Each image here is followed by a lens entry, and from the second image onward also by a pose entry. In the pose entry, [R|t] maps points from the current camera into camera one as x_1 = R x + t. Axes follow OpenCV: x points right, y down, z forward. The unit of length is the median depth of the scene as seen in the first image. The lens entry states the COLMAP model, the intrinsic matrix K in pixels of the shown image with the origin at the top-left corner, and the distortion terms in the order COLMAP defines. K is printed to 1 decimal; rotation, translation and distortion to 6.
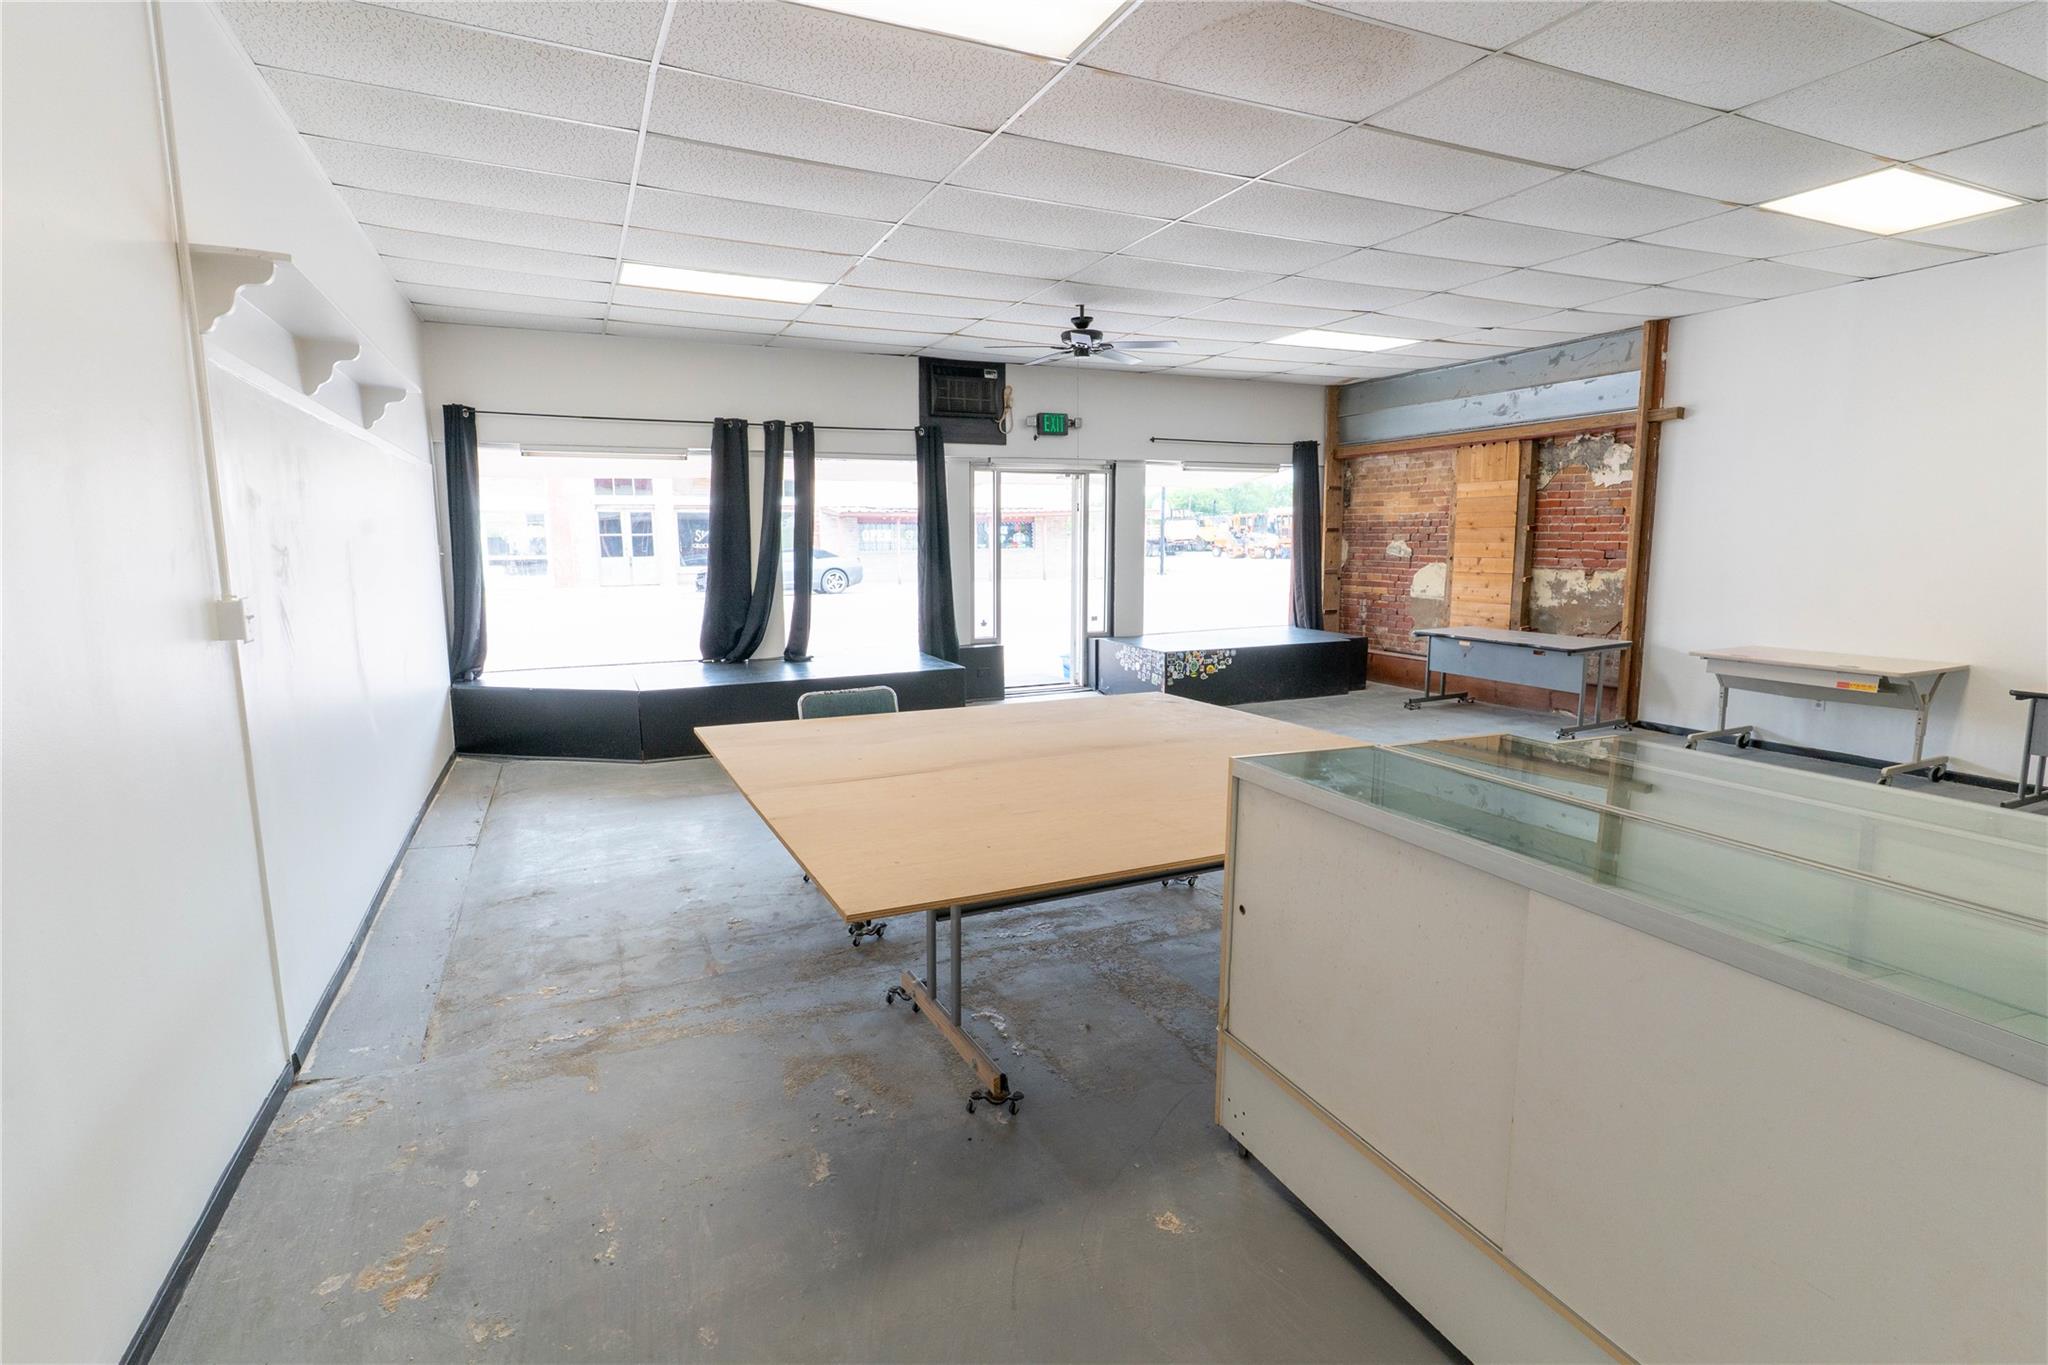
lens RADIAL K [[977.8, 0, 1024.7], [0, 977.8, 677.6], [0, 0, 1]] dist [0.000294, 0.000673]
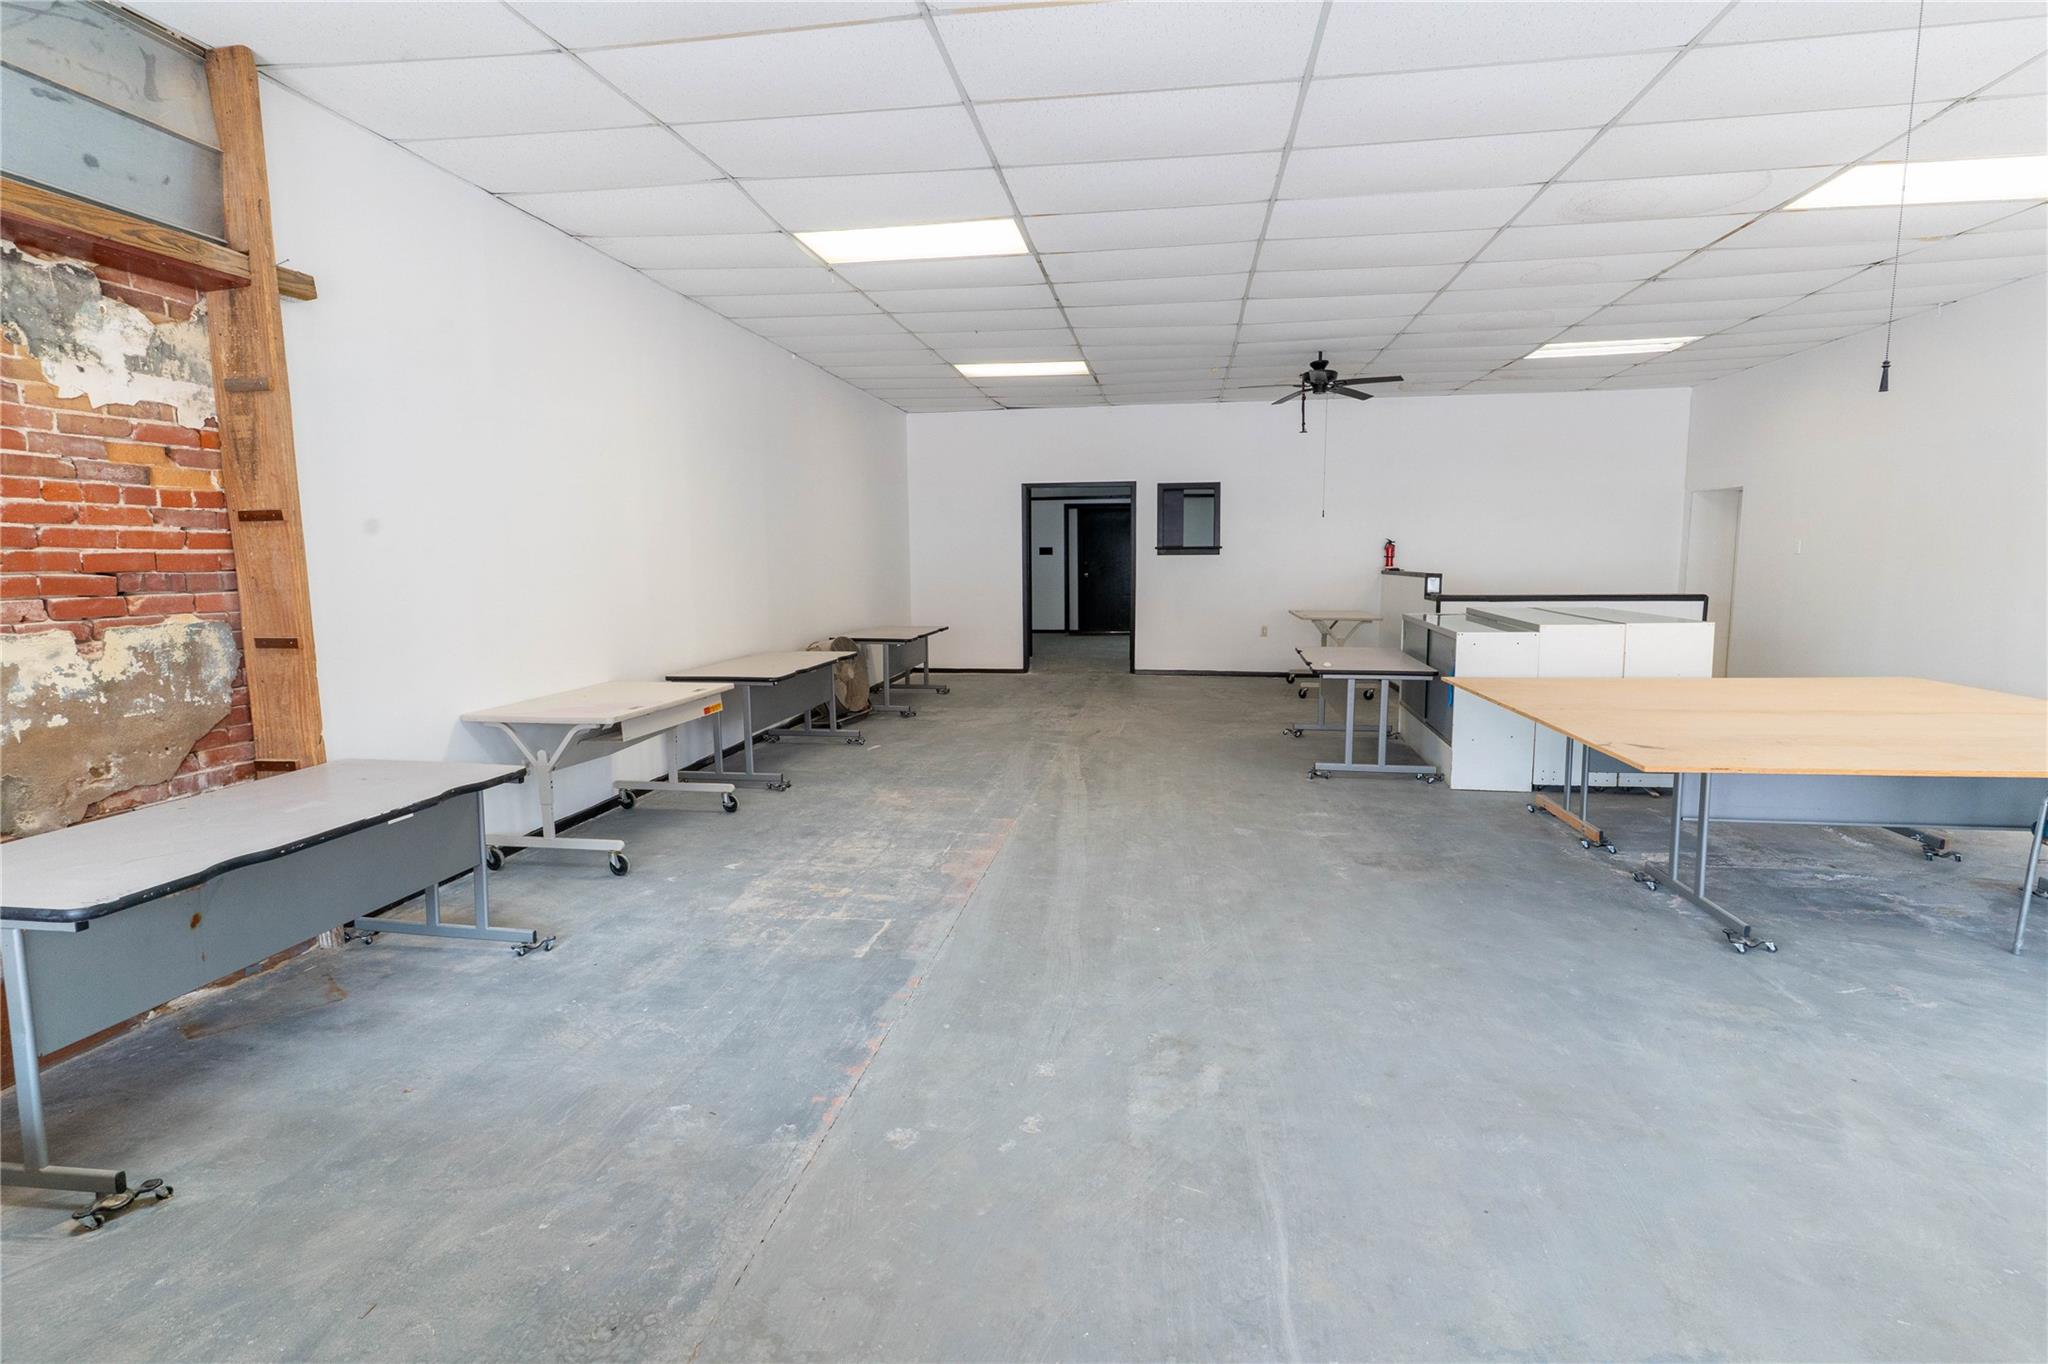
lens RADIAL K [[977.8, 0, 1020.8], [0, 977.8, 676.6], [0, 0, 1]] dist [0.000294, 0.000673]
pose [[-0.830808, -0.055547, 0.553780, 0.077541], [0.091614, 0.967785, 0.234518, -0.143843], [-0.548967, 0.245573, -0.798955, 1.087871]]
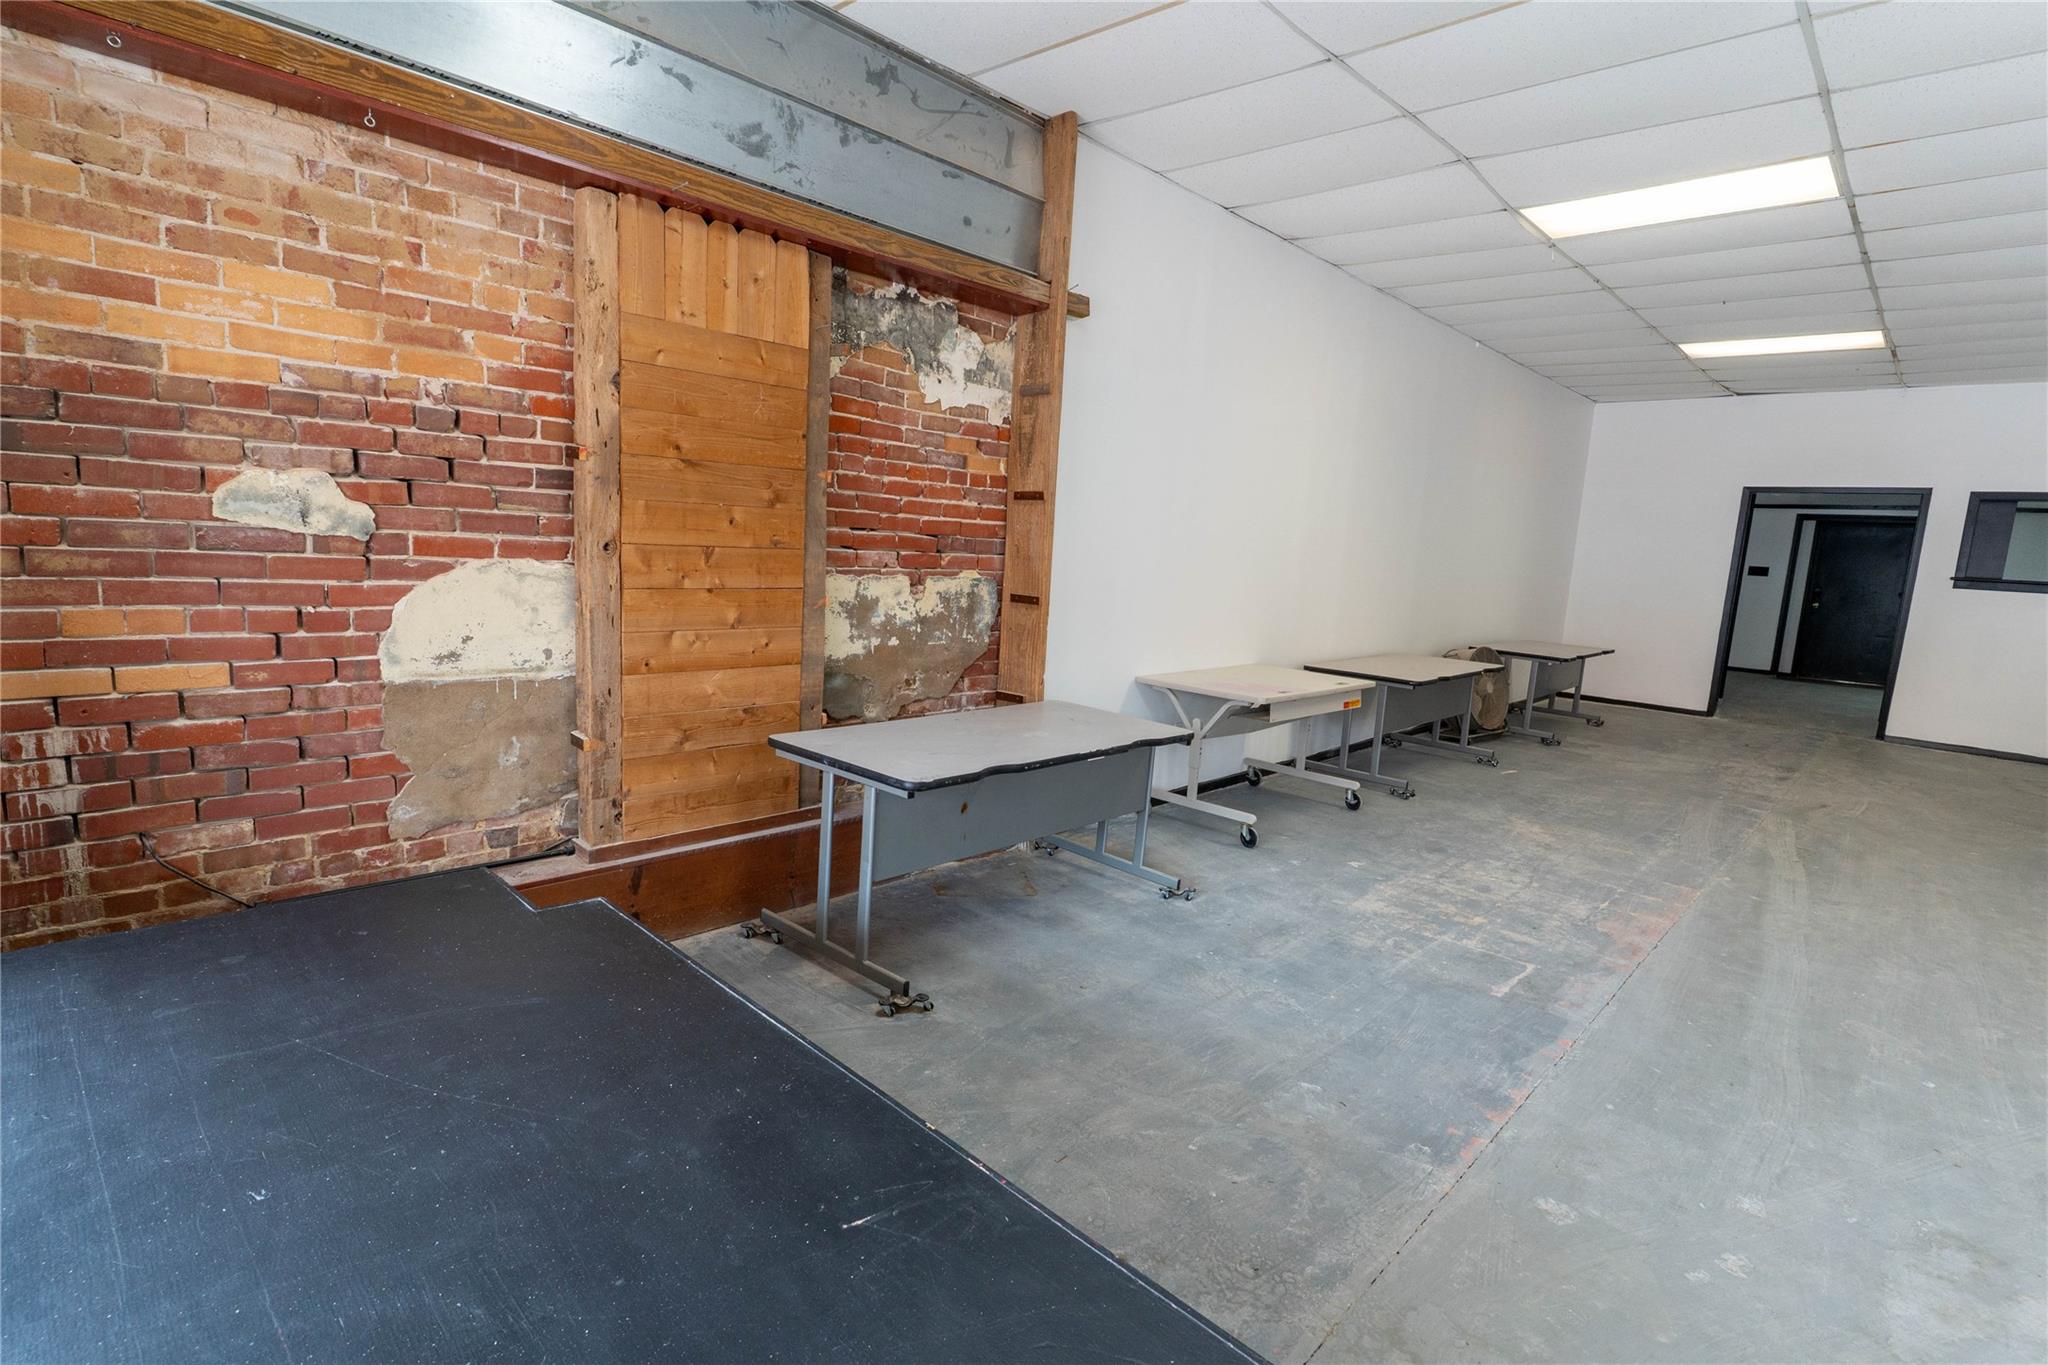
lens RADIAL K [[977.8, 0, 1024.2], [0, 977.8, 681.8], [0, 0, 1]] dist [0.000294, 0.000673]
pose [[-0.367191, -0.152643, 0.917535, 0.093726], [0.076718, 0.978111, 0.193423, -0.146033], [-0.926976, 0.141415, -0.347444, 1.110815]]
